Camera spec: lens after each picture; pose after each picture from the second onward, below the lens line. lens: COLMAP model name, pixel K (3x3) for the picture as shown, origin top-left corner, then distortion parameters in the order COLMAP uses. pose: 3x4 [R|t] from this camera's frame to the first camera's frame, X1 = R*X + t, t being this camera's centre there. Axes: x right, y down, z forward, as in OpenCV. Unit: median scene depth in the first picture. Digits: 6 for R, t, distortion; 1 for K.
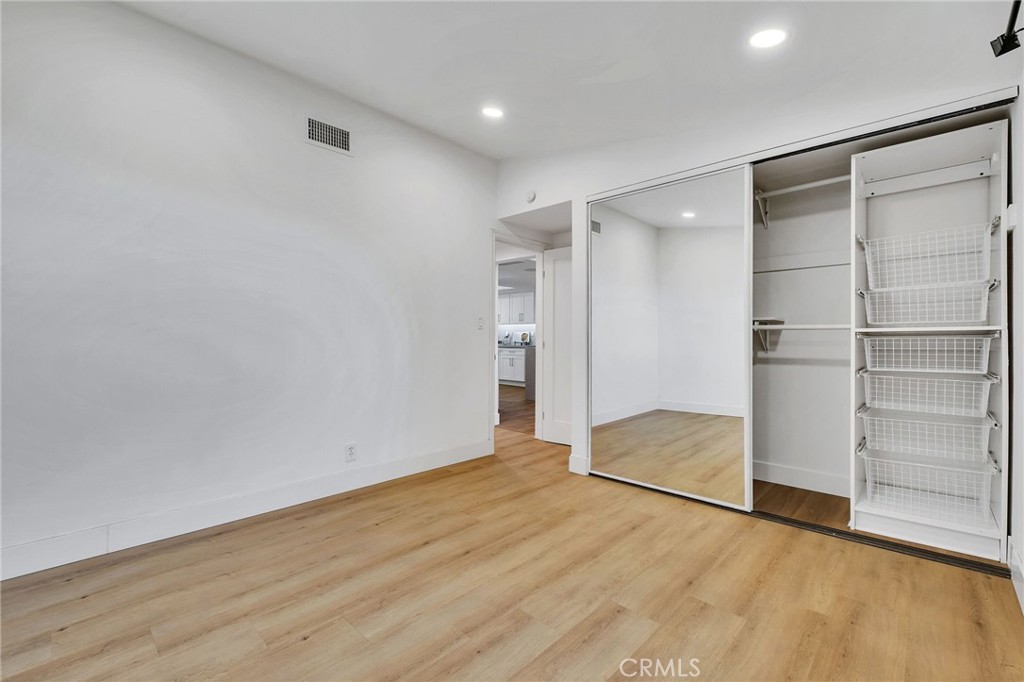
lens RADIAL K [[446.2, 0, 511.7], [0, 446.2, 336.8], [0, 0, 1]] dist [-0.004996, -0.000060]
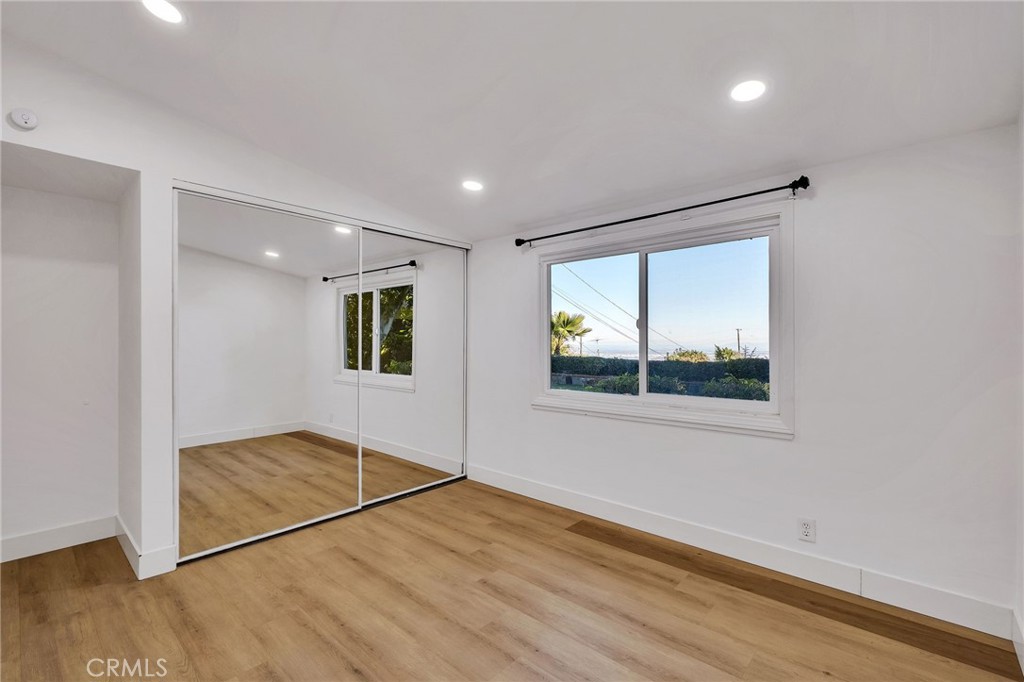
lens RADIAL K [[446.2, 0, 511.7], [0, 446.2, 336.8], [0, 0, 1]] dist [-0.004996, -0.000060]
pose [[-0.012703, 0.009960, 0.999870, -0.893881], [0.000740, 0.999950, -0.009951, -0.087772], [-0.999919, 0.000614, -0.012710, 0.754628]]
